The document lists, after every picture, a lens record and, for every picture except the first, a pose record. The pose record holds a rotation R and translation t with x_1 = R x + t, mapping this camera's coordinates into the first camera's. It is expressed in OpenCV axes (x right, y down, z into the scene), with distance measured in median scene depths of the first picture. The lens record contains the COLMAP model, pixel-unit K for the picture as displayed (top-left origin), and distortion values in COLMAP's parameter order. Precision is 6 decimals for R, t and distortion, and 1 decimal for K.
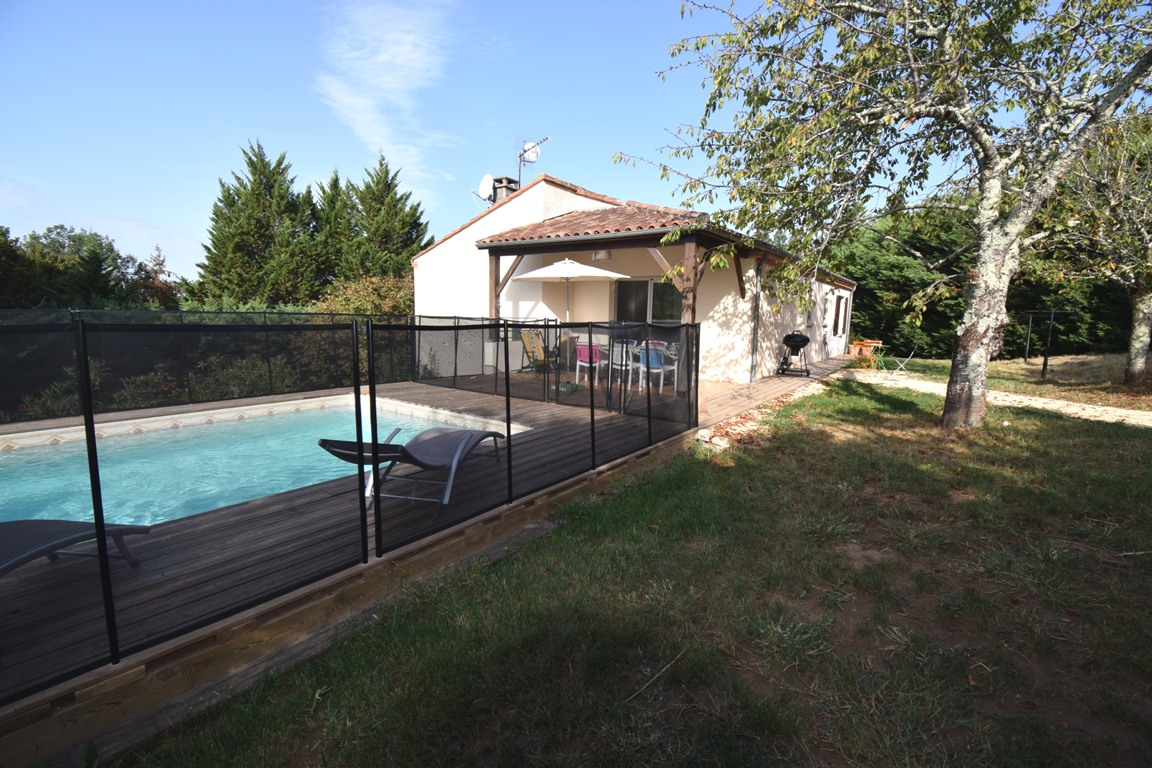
lens RADIAL K [[509.5, 0, 577.8], [0, 509.5, 385.0], [0, 0, 1]] dist [0.004954, -0.000813]
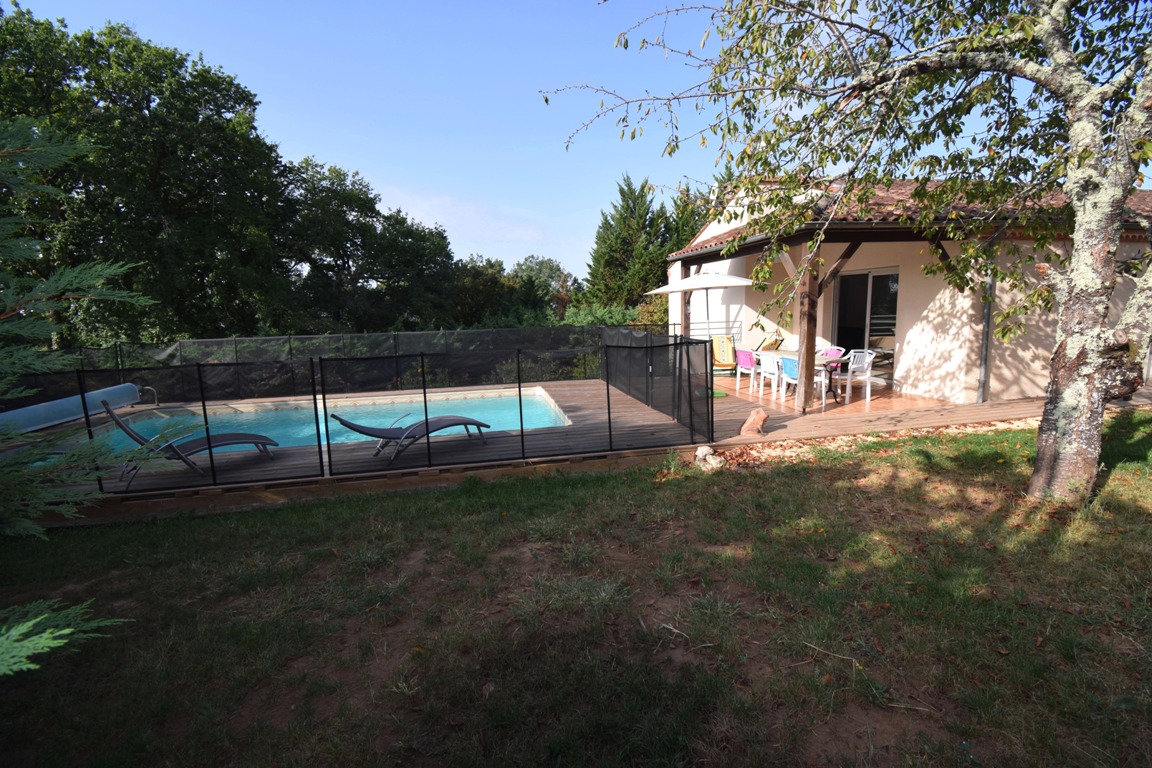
lens RADIAL K [[509.5, 0, 577.1], [0, 509.5, 382.9], [0, 0, 1]] dist [0.004954, -0.000813]
pose [[0.735187, 0.058581, -0.675328, 0.409562], [-0.047558, 0.998261, 0.034820, -0.033910], [0.676194, 0.006518, 0.736695, 0.050607]]
